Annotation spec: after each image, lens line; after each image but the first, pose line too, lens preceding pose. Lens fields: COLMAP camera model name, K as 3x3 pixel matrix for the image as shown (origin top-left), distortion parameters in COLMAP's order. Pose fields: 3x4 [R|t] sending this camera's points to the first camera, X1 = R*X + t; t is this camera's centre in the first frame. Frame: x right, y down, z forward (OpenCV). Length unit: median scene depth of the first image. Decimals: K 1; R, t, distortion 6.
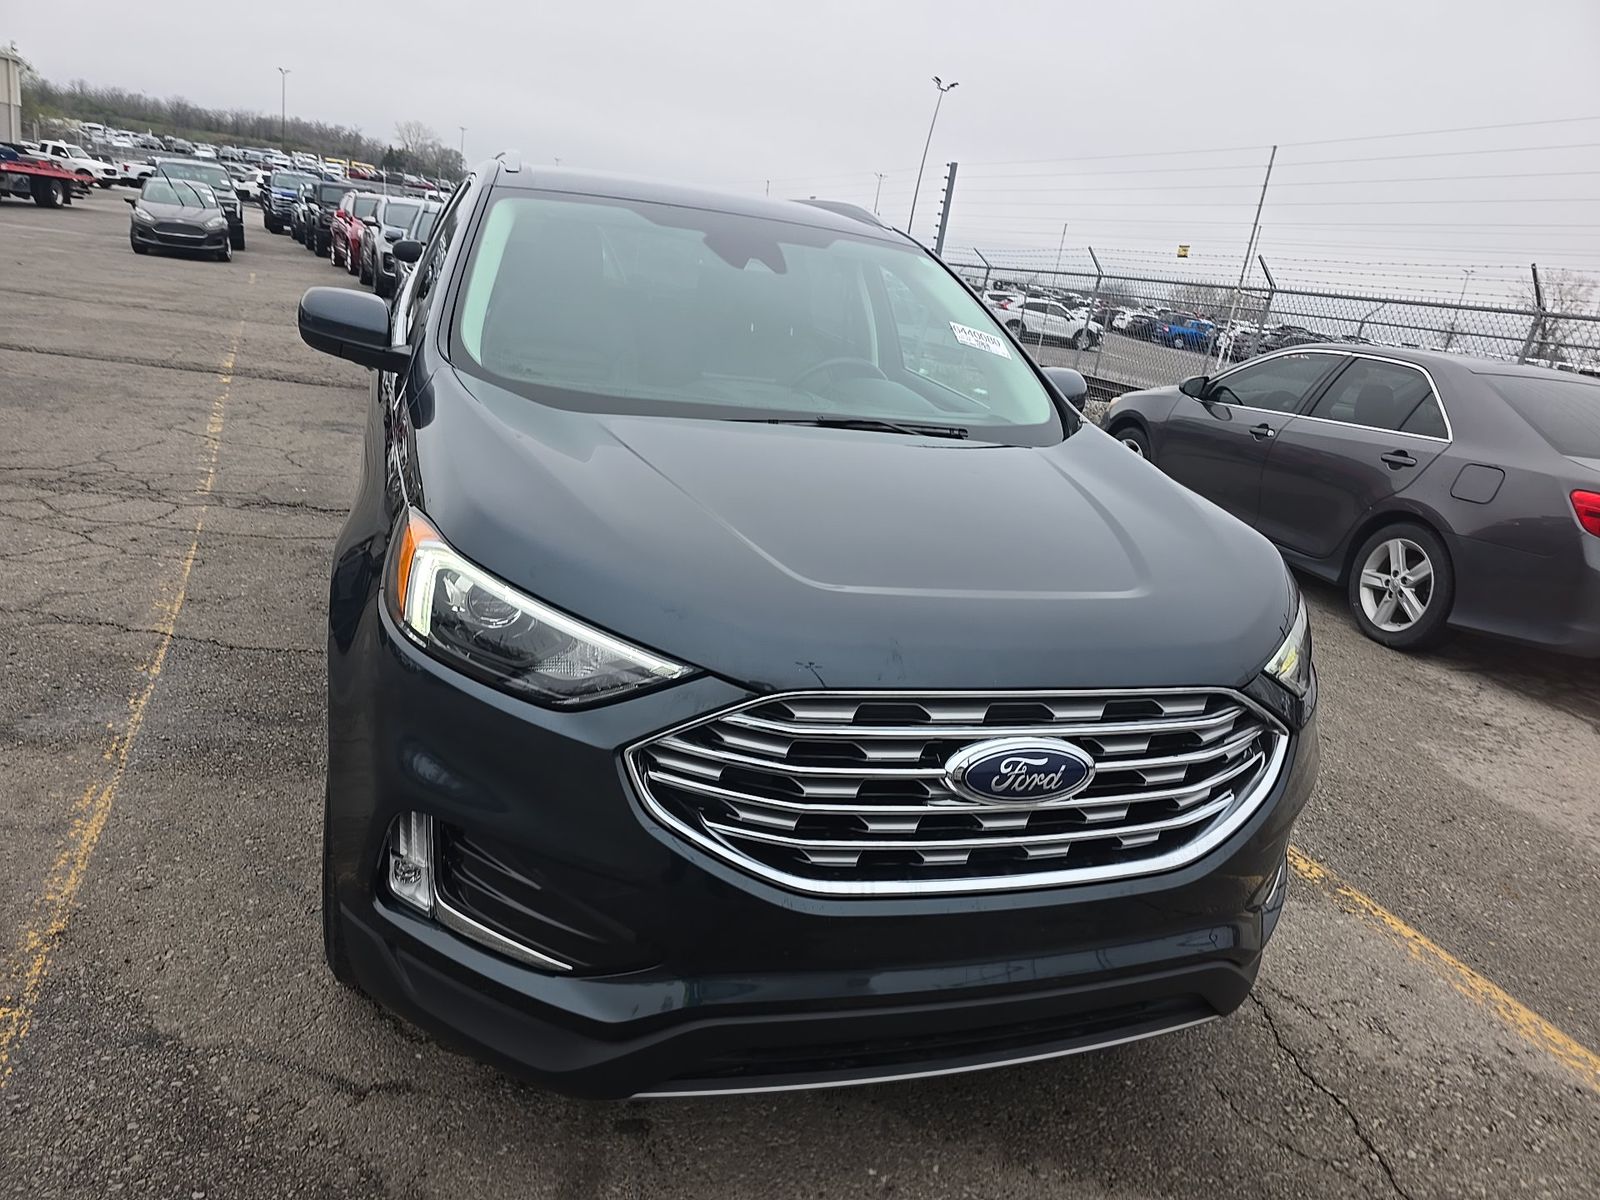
lens RADIAL K [[1072.8, 0, 784.9], [0, 1072.8, 594.3], [0, 0, 1]] dist [0.046147, -0.041593]
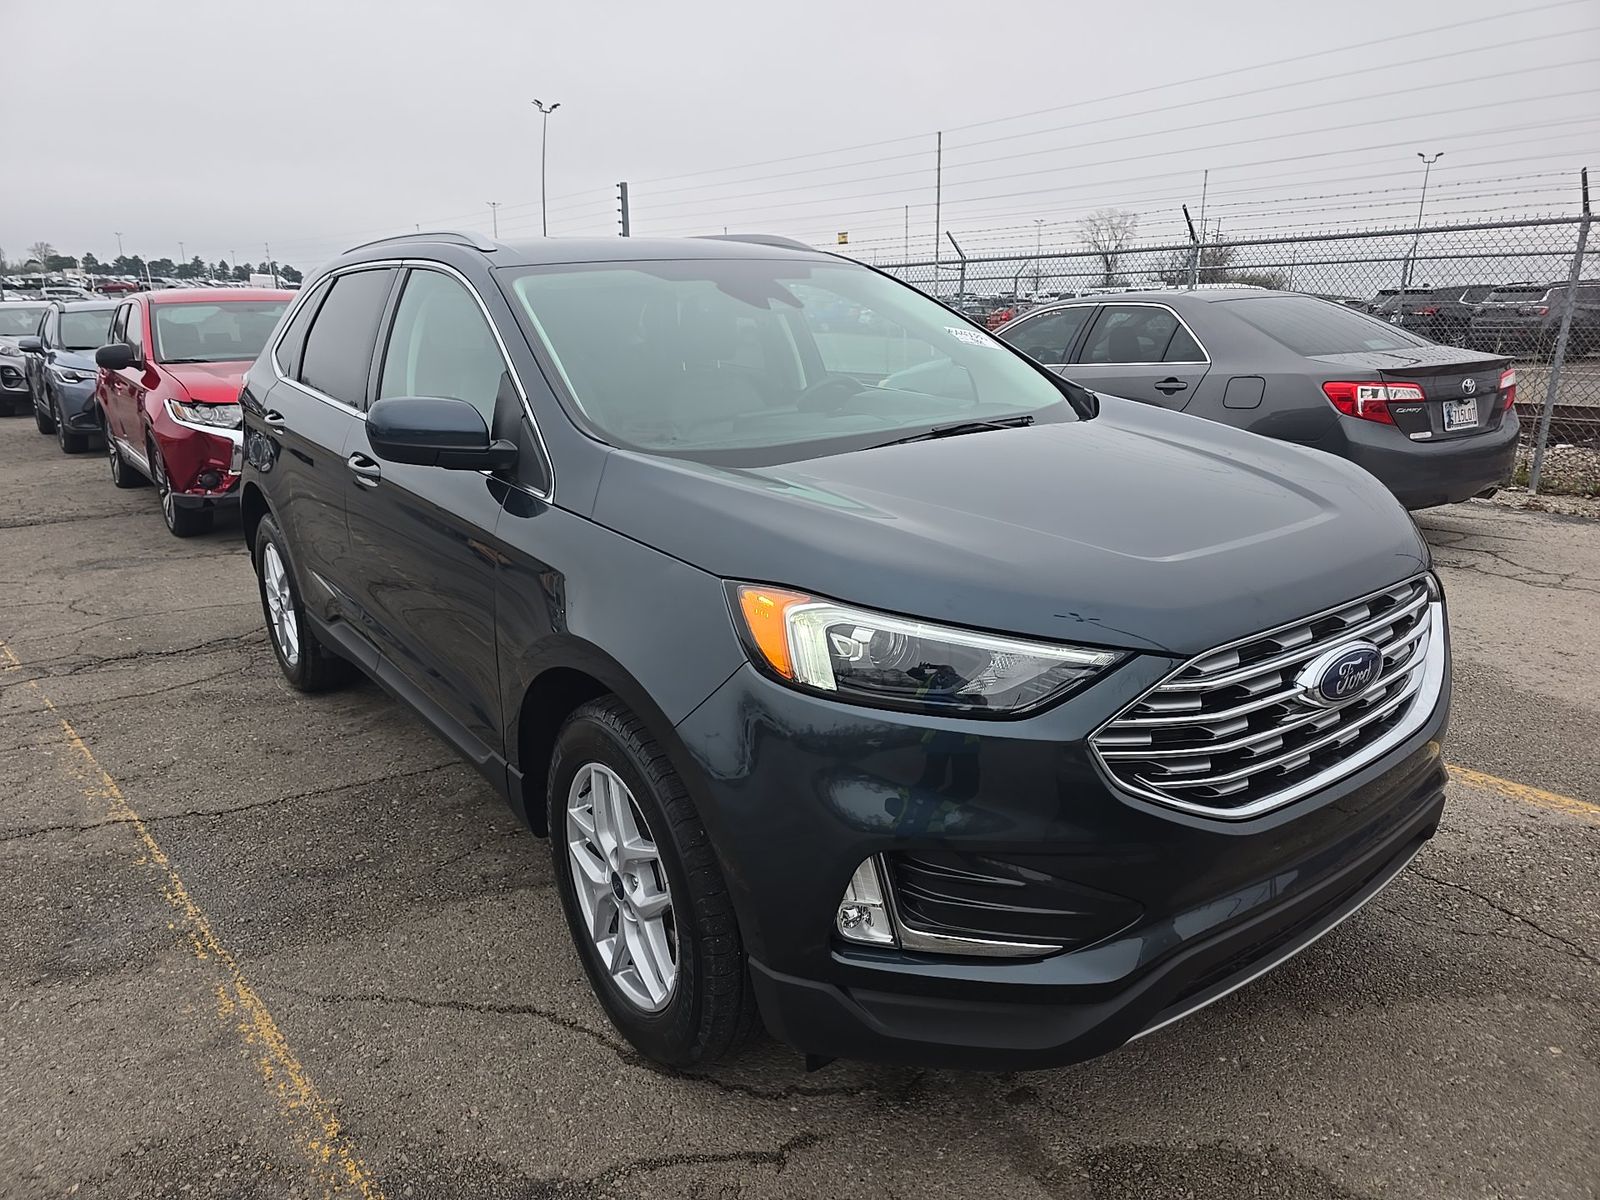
lens RADIAL K [[1072.8, 0, 784.6], [0, 1072.8, 601.2], [0, 0, 1]] dist [0.046147, -0.041593]
pose [[0.936132, -0.230655, 0.265434, -0.448934], [0.232591, 0.972264, 0.024567, -0.059479], [-0.263738, 0.038739, 0.963816, 0.000036]]
